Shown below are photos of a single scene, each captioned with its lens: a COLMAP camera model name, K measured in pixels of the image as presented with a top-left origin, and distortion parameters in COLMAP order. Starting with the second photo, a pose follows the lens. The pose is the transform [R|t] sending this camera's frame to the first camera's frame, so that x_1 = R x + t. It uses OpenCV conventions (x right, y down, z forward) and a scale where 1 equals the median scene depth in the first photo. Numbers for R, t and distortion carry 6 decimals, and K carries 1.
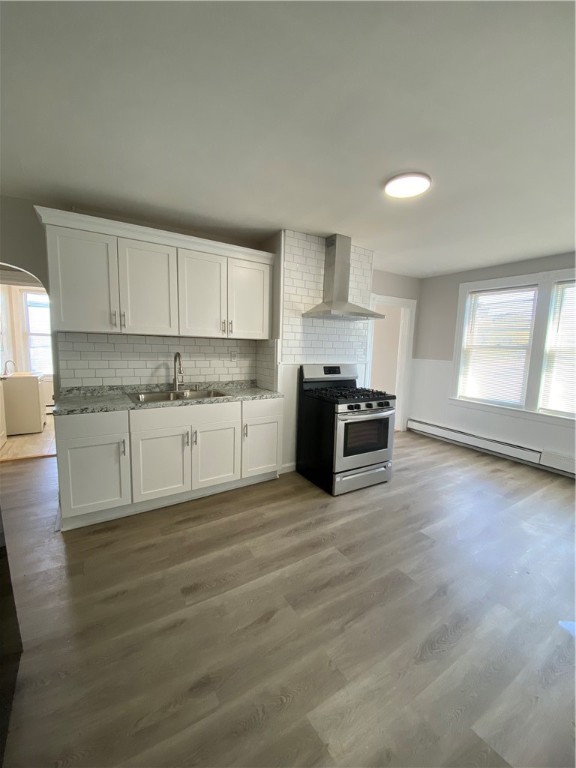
lens RADIAL K [[315.7, 0, 286.1], [0, 315.7, 382.4], [0, 0, 1]] dist [-0.001841, -0.001906]
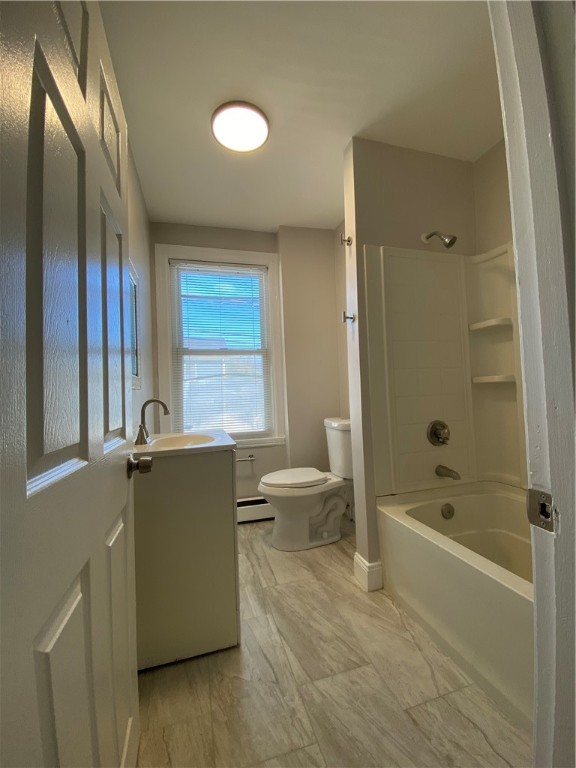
lens RADIAL K [[315.7, 0, 287.3], [0, 315.7, 386.0], [0, 0, 1]] dist [-0.001841, -0.001906]
pose [[0.961076, -0.075941, -0.265641, -1.092775], [0.035806, 0.987609, -0.152793, -0.042500], [0.273953, 0.137335, 0.951887, 1.204498]]
